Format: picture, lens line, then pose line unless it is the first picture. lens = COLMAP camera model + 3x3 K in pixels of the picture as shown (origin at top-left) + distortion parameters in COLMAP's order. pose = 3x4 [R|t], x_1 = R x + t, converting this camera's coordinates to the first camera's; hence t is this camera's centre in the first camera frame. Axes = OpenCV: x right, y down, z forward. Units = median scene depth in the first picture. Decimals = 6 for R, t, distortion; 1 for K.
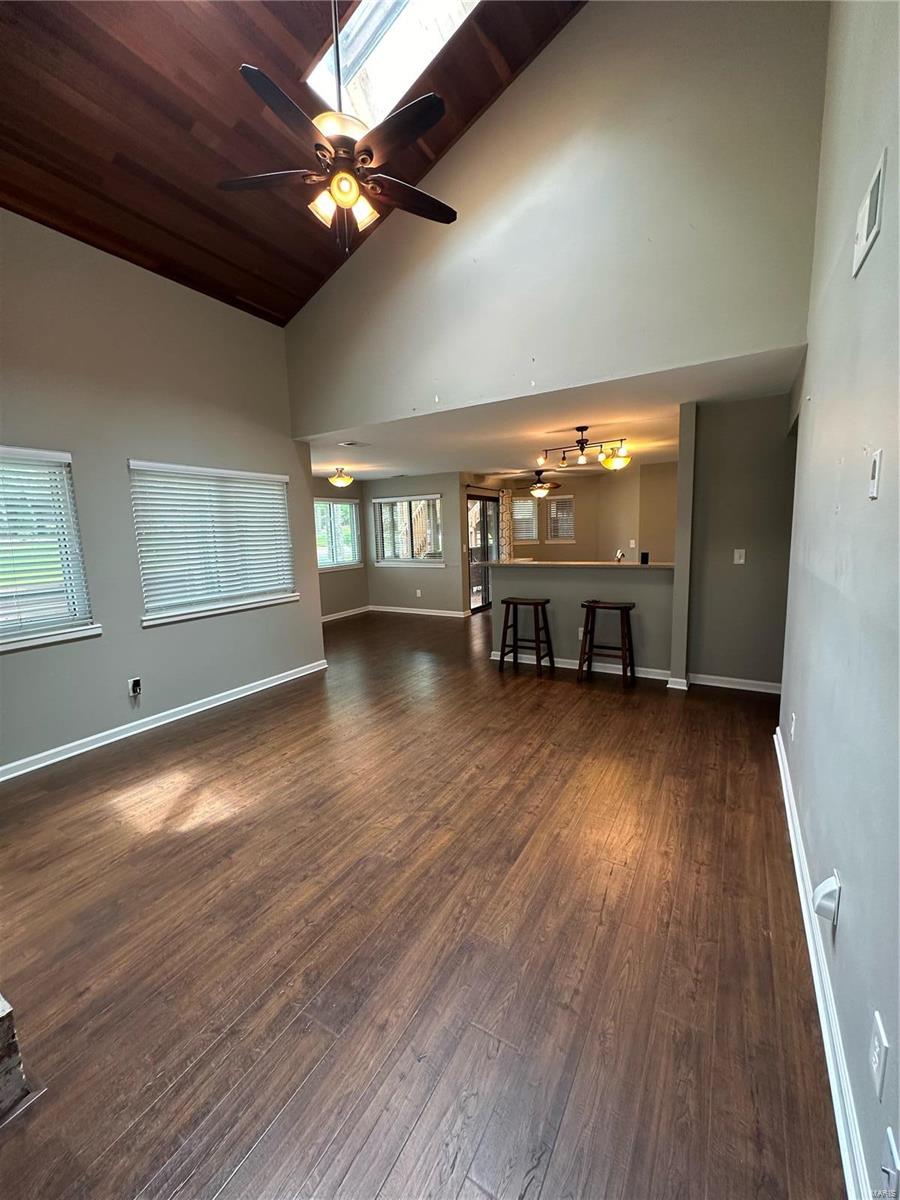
lens RADIAL K [[473.5, 0, 448.7], [0, 473.5, 592.4], [0, 0, 1]] dist [0.015293, 0.000474]
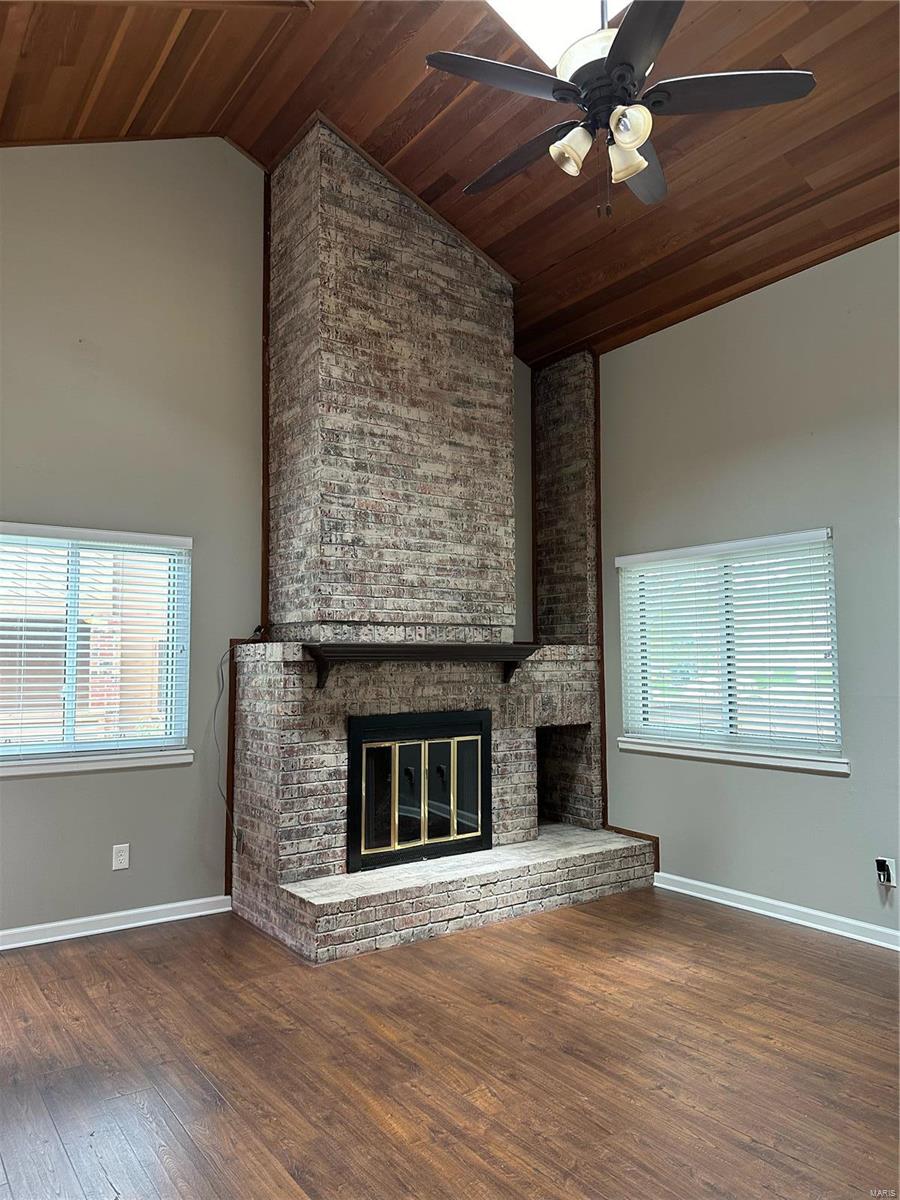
lens RADIAL K [[838.5, 0, 449.1], [0, 838.5, 592.7], [0, 0, 1]] dist [0.043994, -0.005779]
pose [[-0.396684, -0.040823, -0.917047, 0.908555], [-0.087907, 0.996109, -0.006317, -0.163640], [0.913736, 0.078109, -0.398729, 1.289005]]
